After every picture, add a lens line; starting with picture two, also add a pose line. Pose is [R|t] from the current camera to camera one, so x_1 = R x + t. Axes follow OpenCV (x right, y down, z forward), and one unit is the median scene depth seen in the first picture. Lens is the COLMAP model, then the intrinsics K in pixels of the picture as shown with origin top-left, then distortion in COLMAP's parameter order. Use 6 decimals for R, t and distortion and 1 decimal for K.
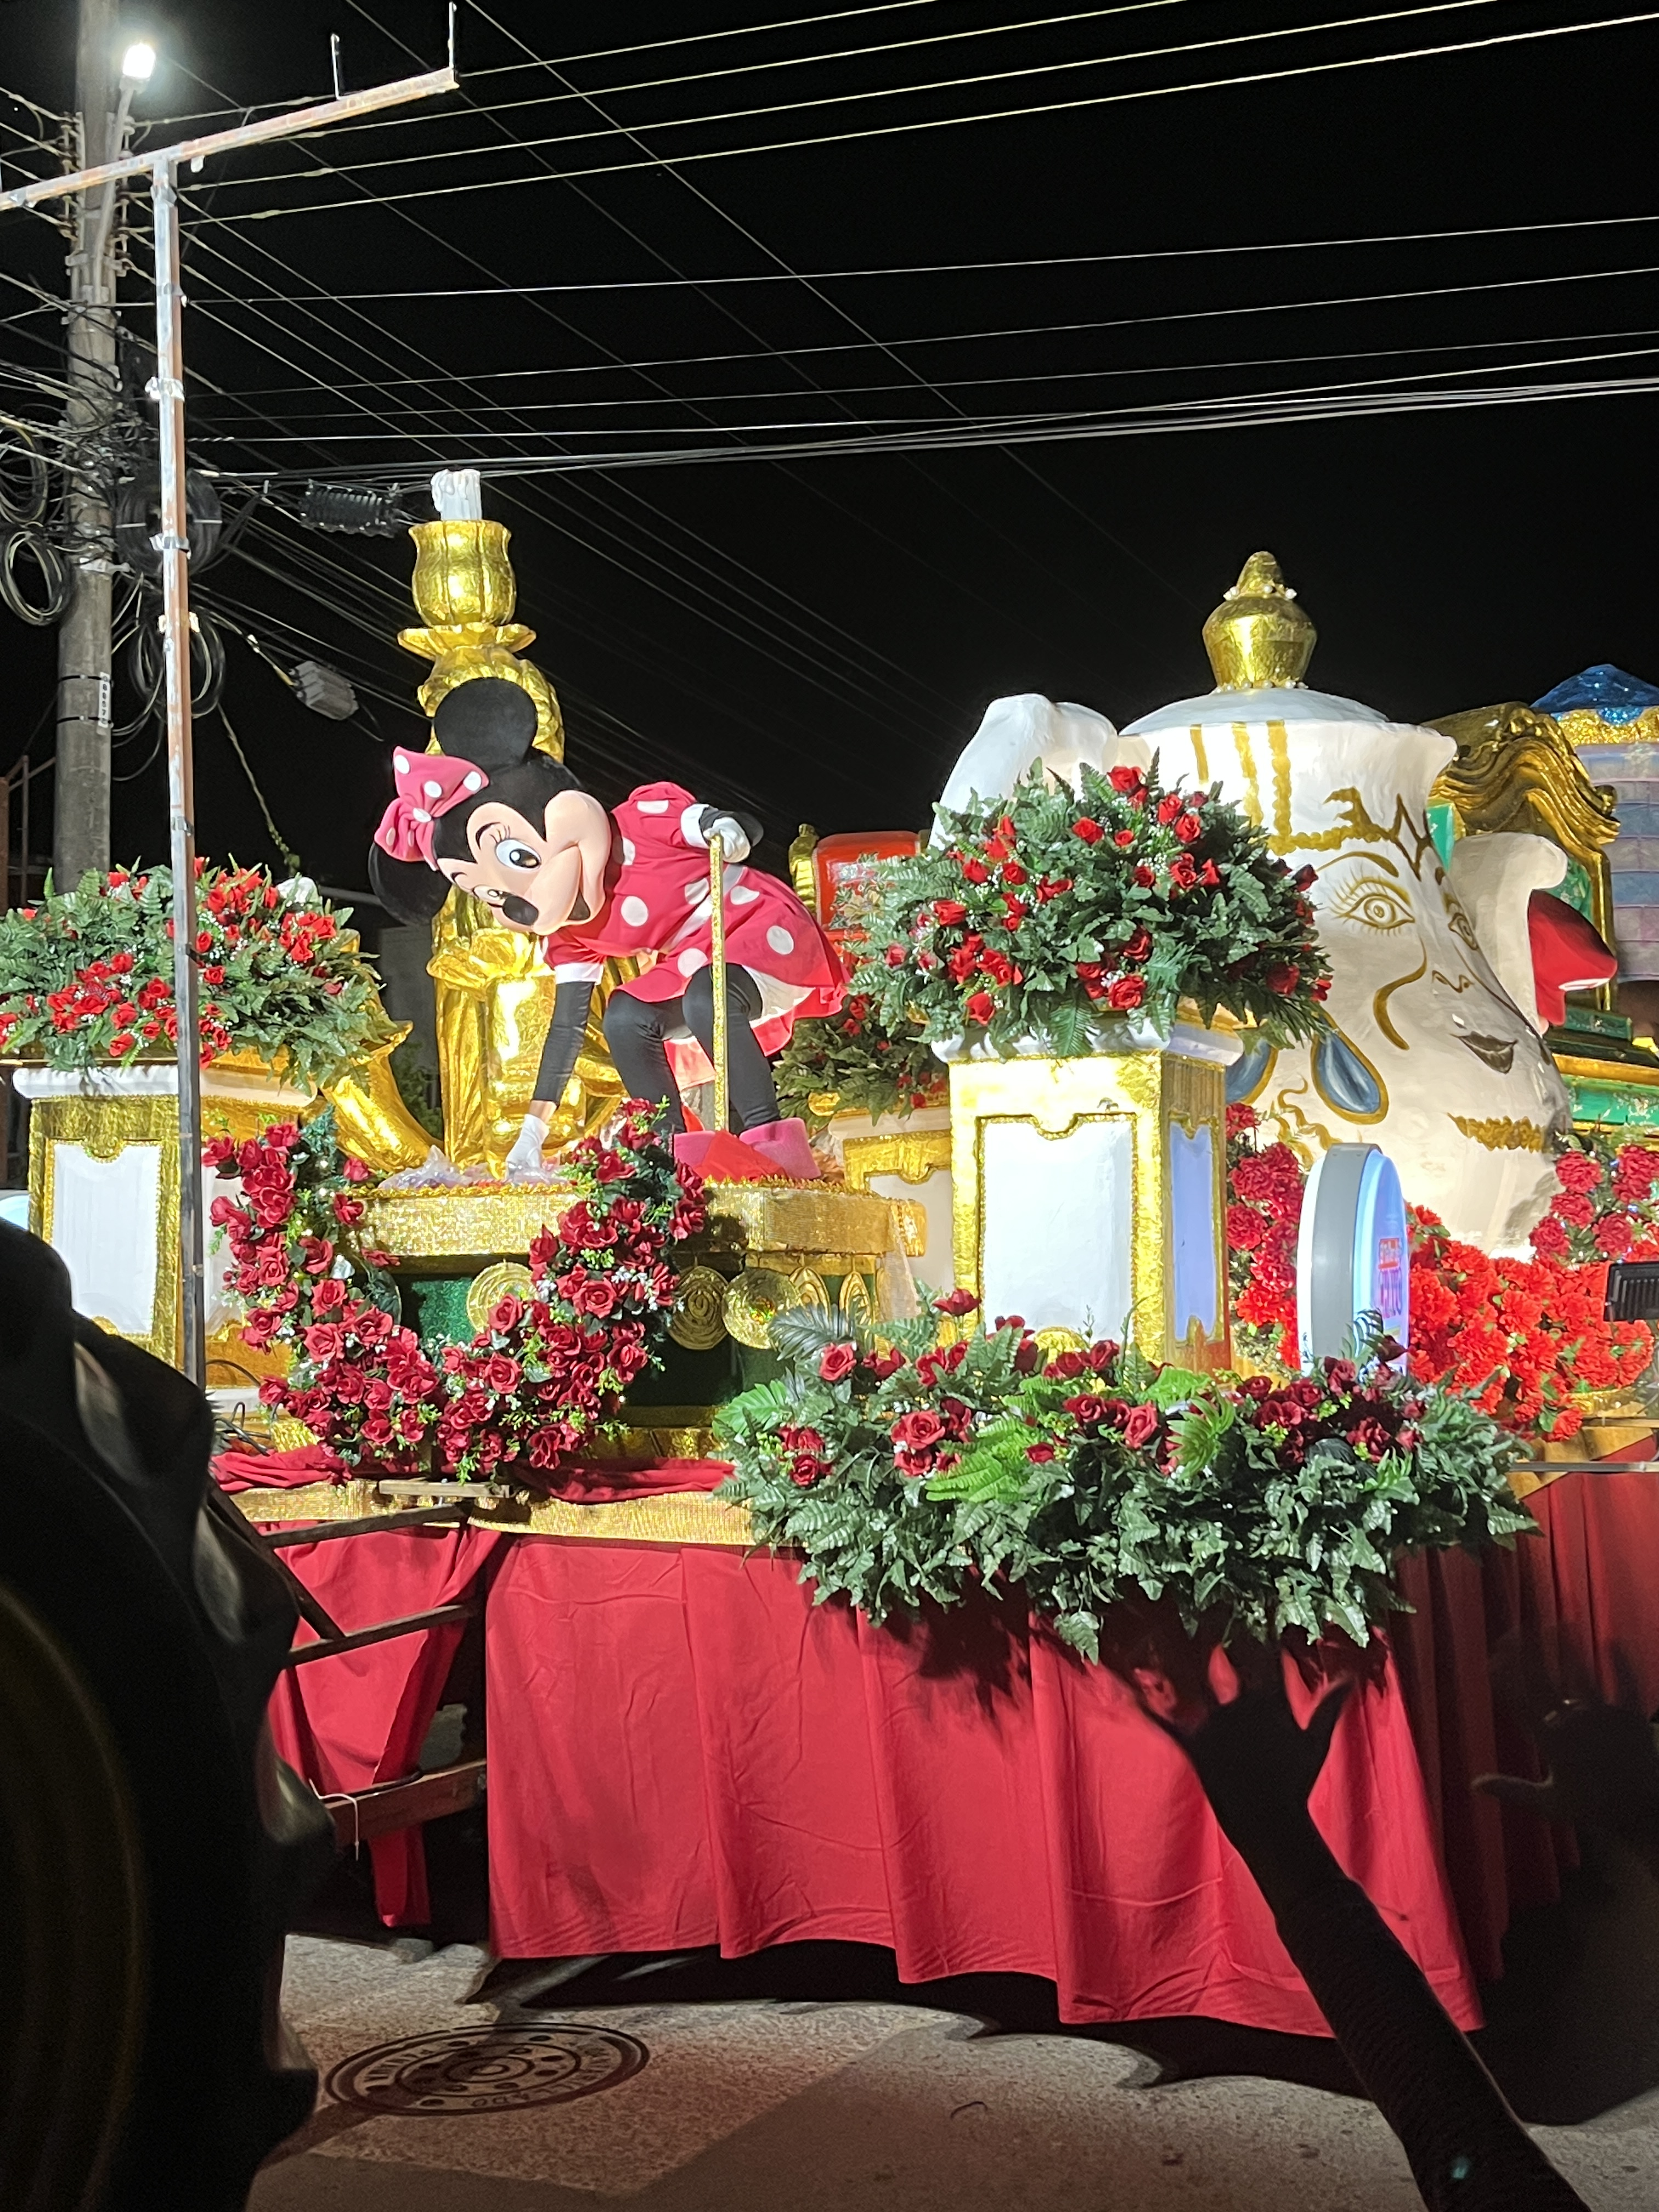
lens RADIAL K [[2537.9, 0, 829.5], [0, 2537.9, 1106.0], [0, 0, 1]] dist [0.107270, -0.252647]
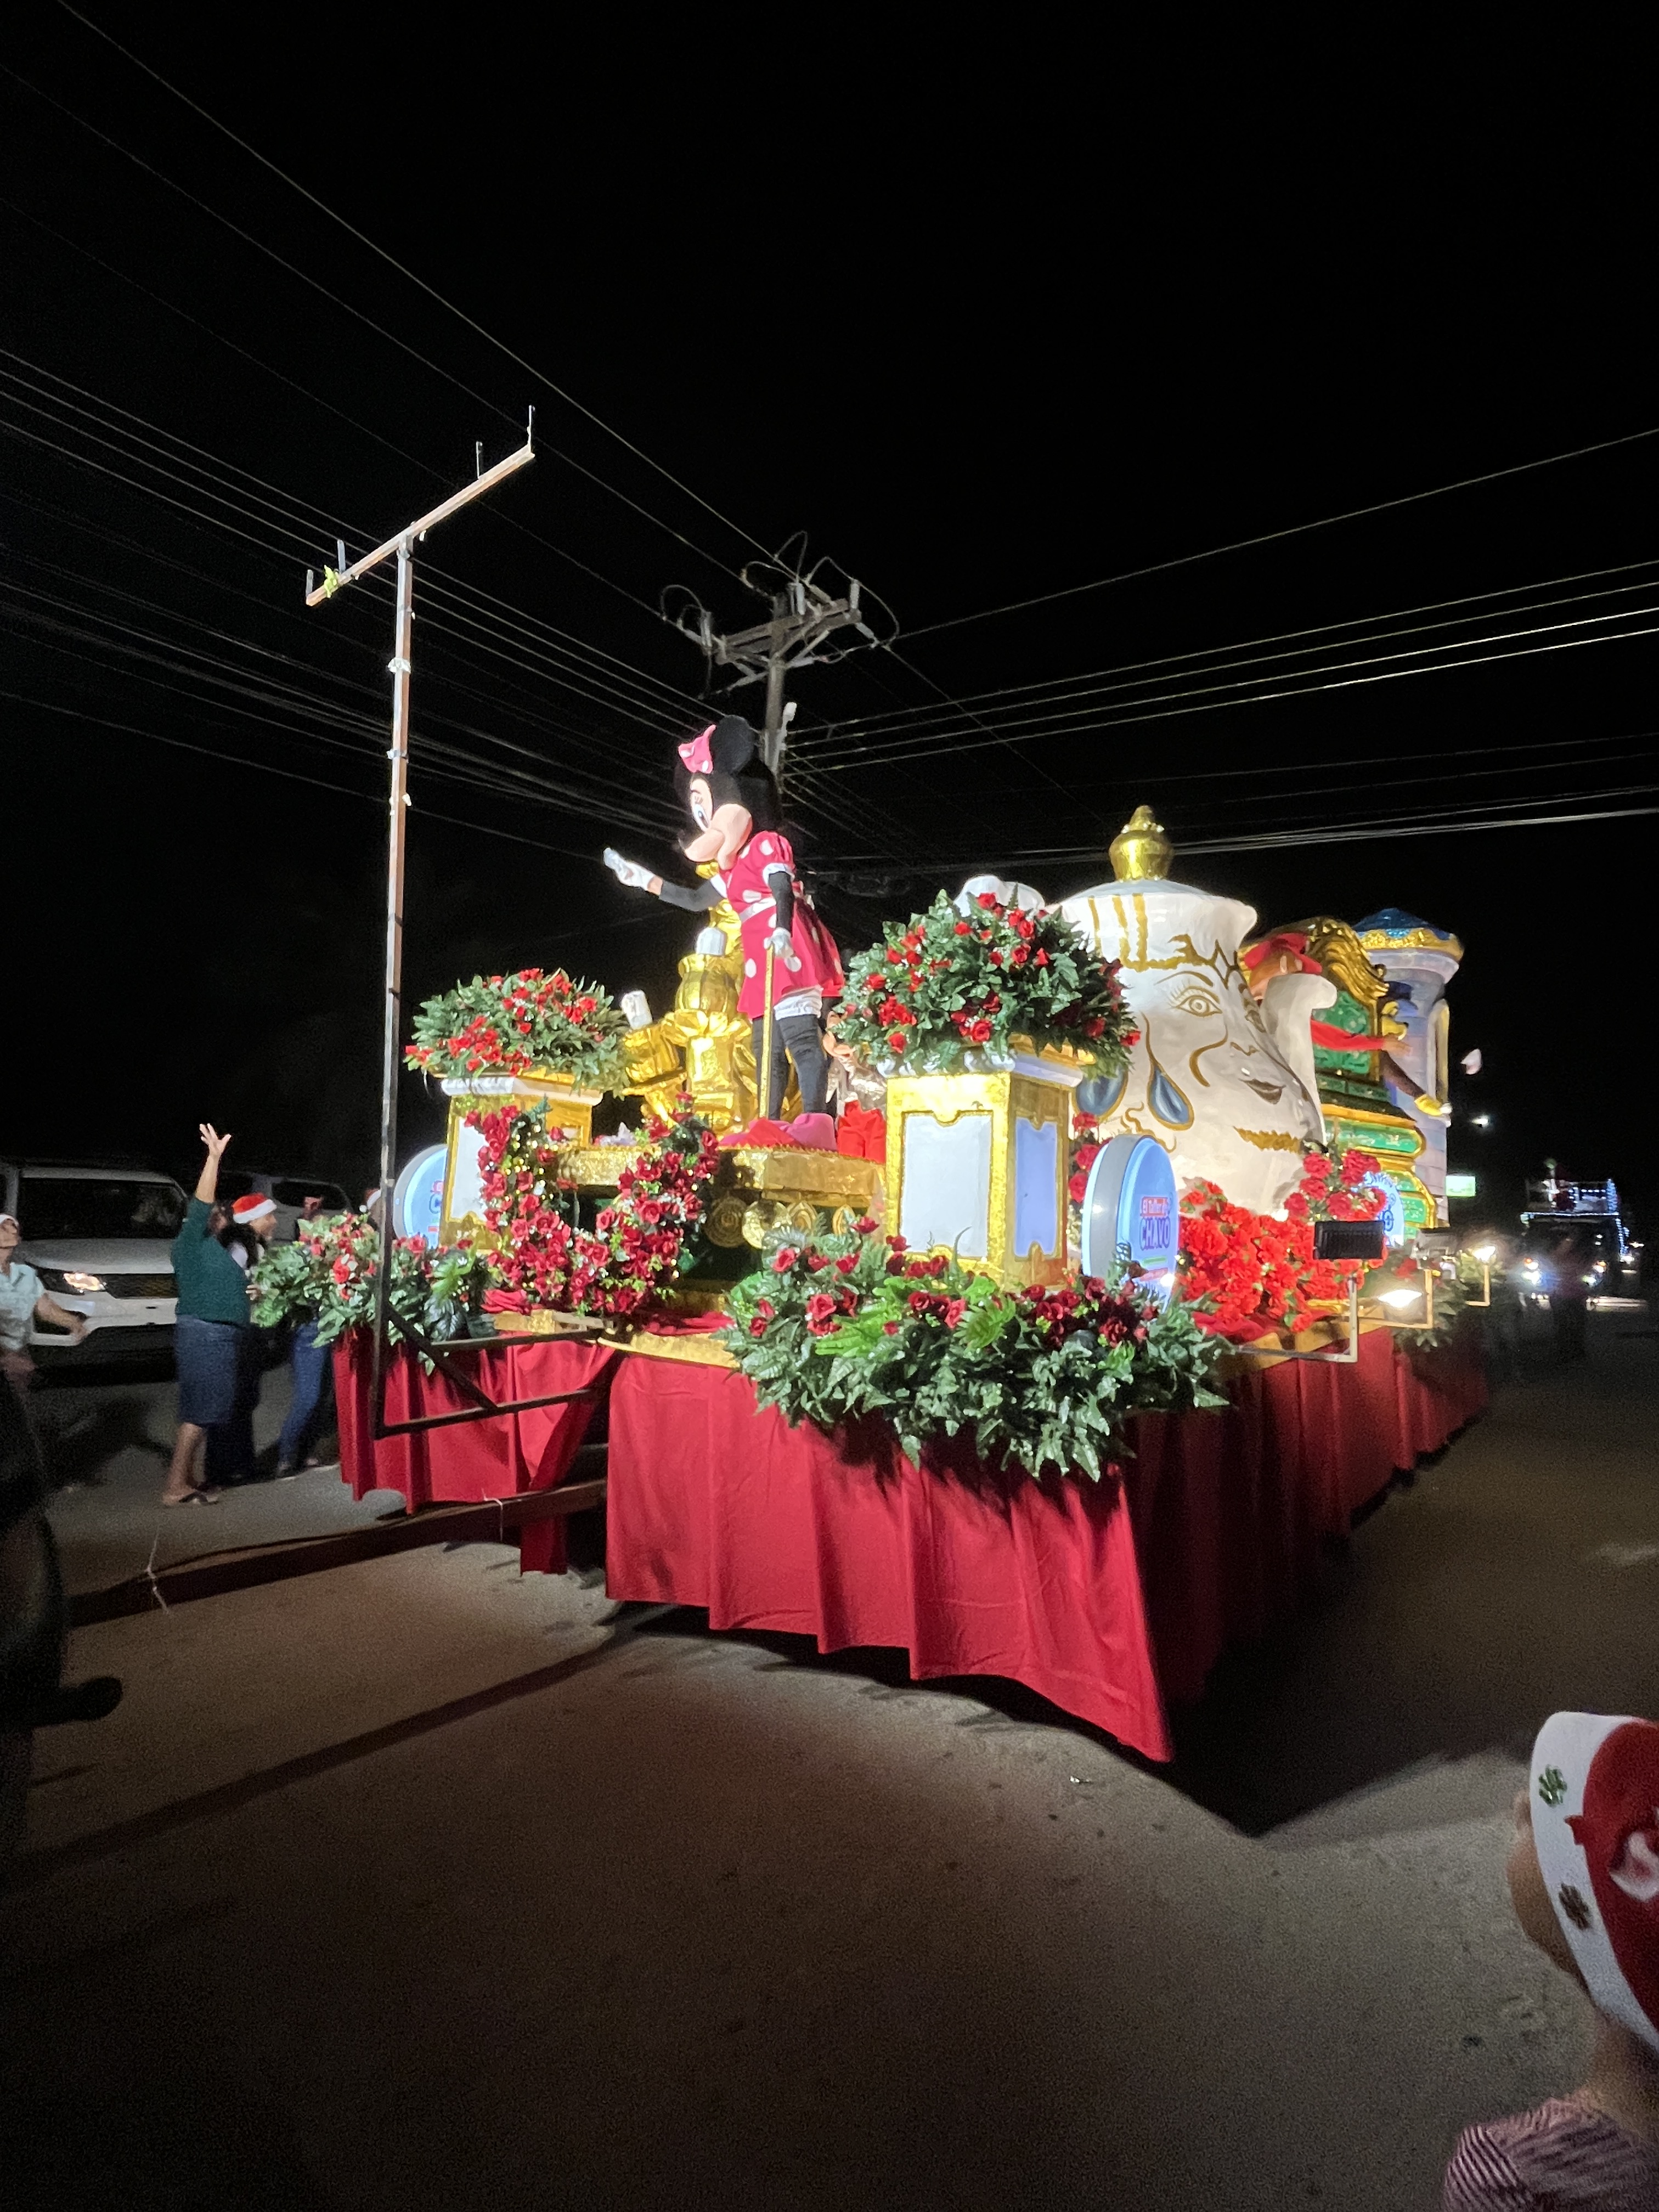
lens RADIAL K [[1108.6, 0, 832.3], [0, 1108.6, 1098.2], [0, 0, 1]] dist [0.001258, 0.000133]
pose [[0.980931, 0.027784, -0.192361, 0.155090], [-0.034782, 0.998847, -0.033099, 0.021426], [0.191219, 0.039158, 0.980766, 0.310821]]
